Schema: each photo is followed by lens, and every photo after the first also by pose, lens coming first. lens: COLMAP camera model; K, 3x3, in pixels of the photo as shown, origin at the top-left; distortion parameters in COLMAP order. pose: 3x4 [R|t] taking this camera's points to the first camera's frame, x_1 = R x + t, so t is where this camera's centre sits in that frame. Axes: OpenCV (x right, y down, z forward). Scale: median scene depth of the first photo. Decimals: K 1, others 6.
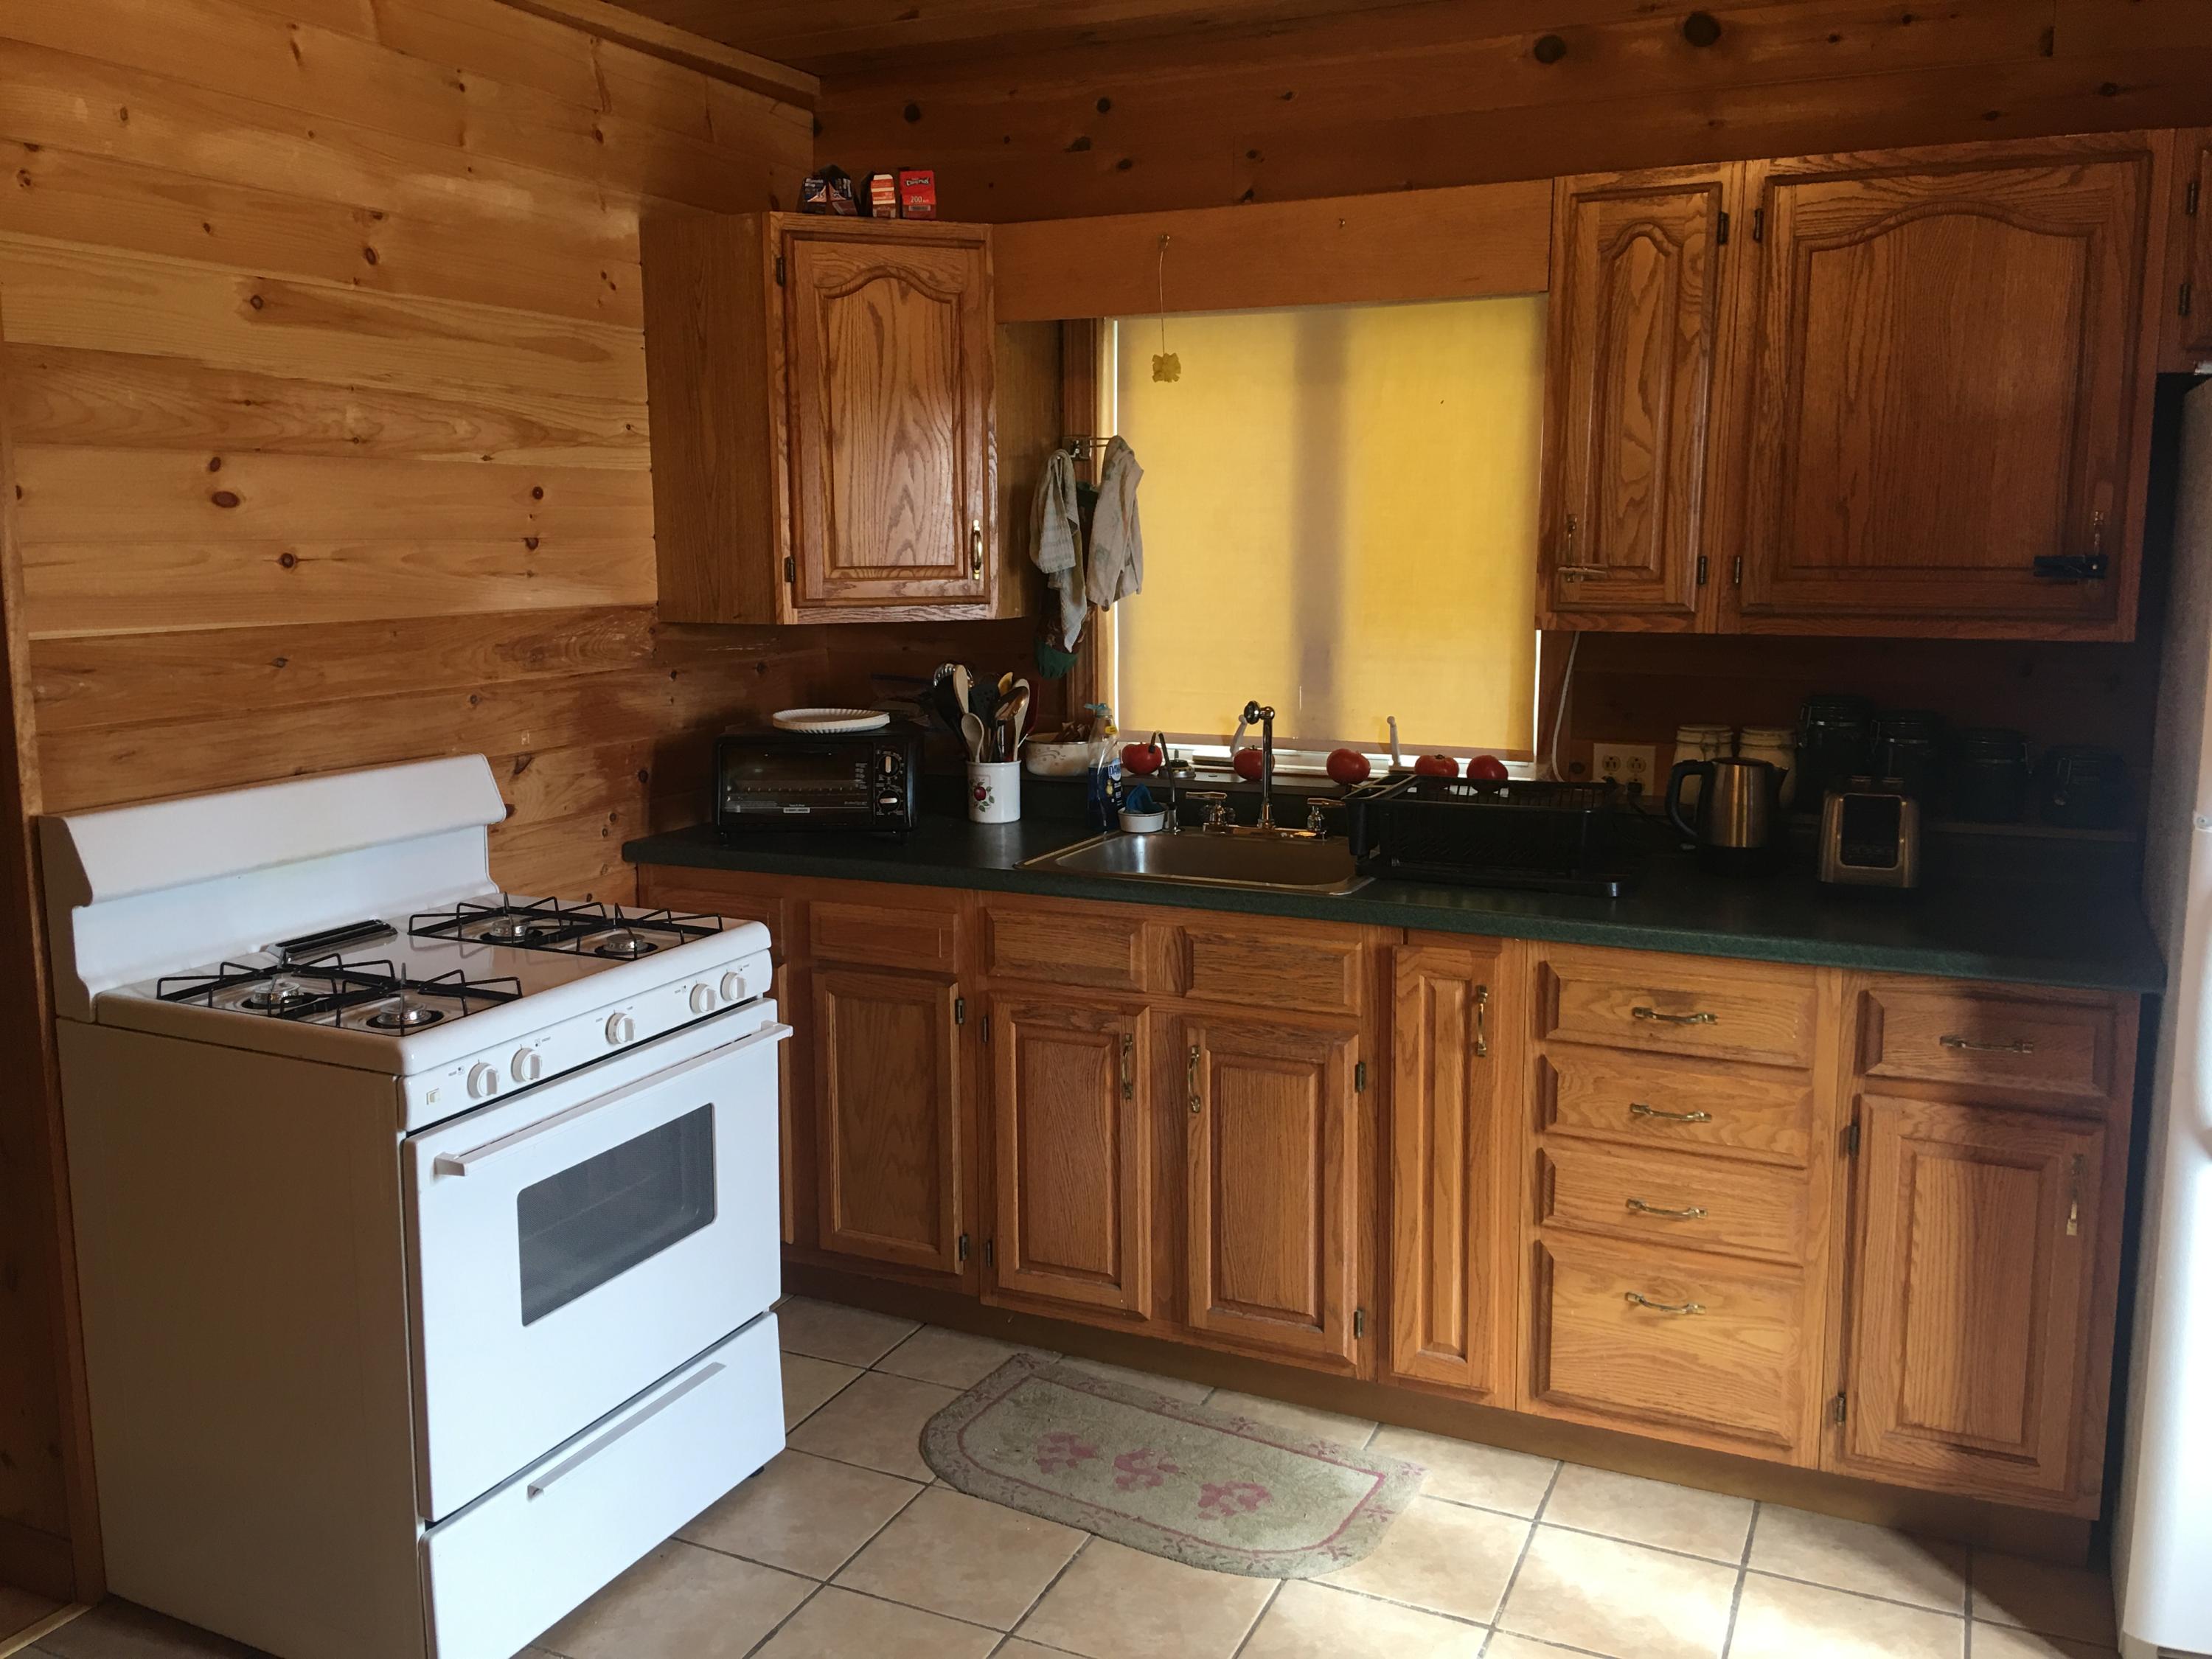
lens RADIAL K [[1853.5, 0, 1105.3], [0, 1853.5, 791.5], [0, 0, 1]] dist [0.122538, -0.193211]
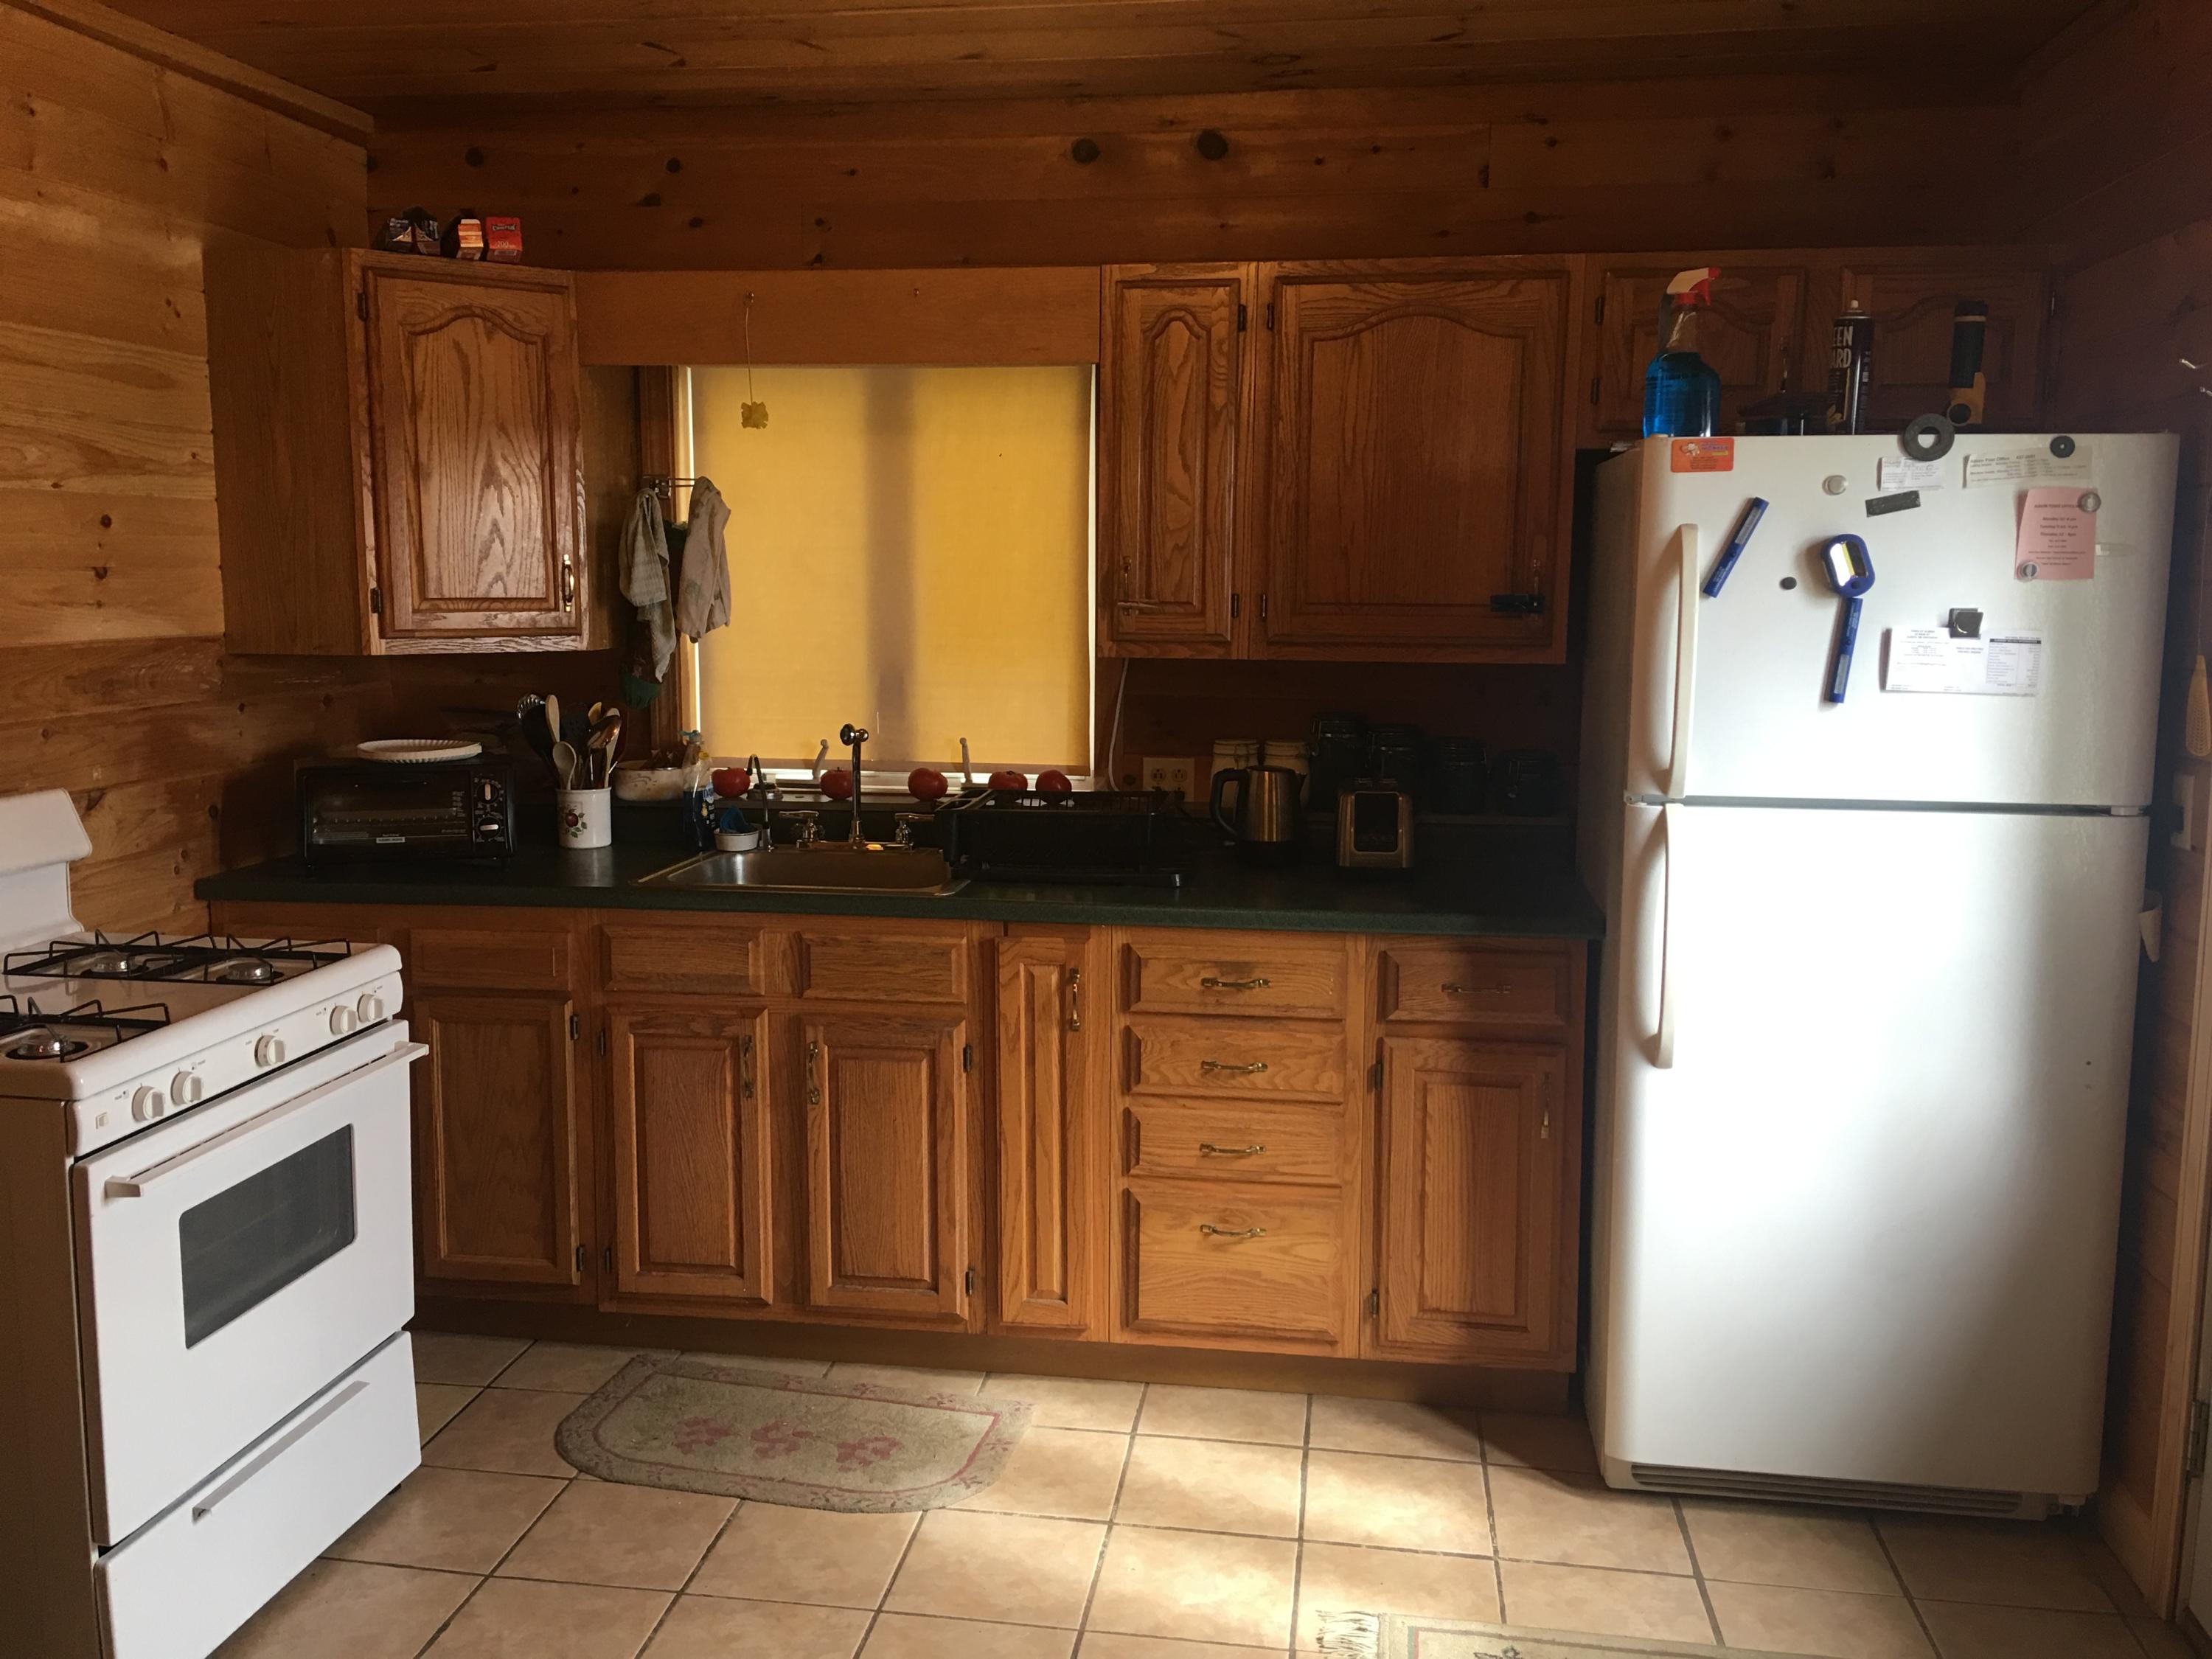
lens RADIAL K [[1853.5, 0, 1105.3], [0, 1853.5, 791.5], [0, 0, 1]] dist [0.122538, -0.193211]
pose [[0.958276, -0.025789, 0.284680, -0.094319], [0.032553, 0.999288, -0.019055, 0.017601], [-0.283986, 0.027527, 0.958433, -0.089168]]
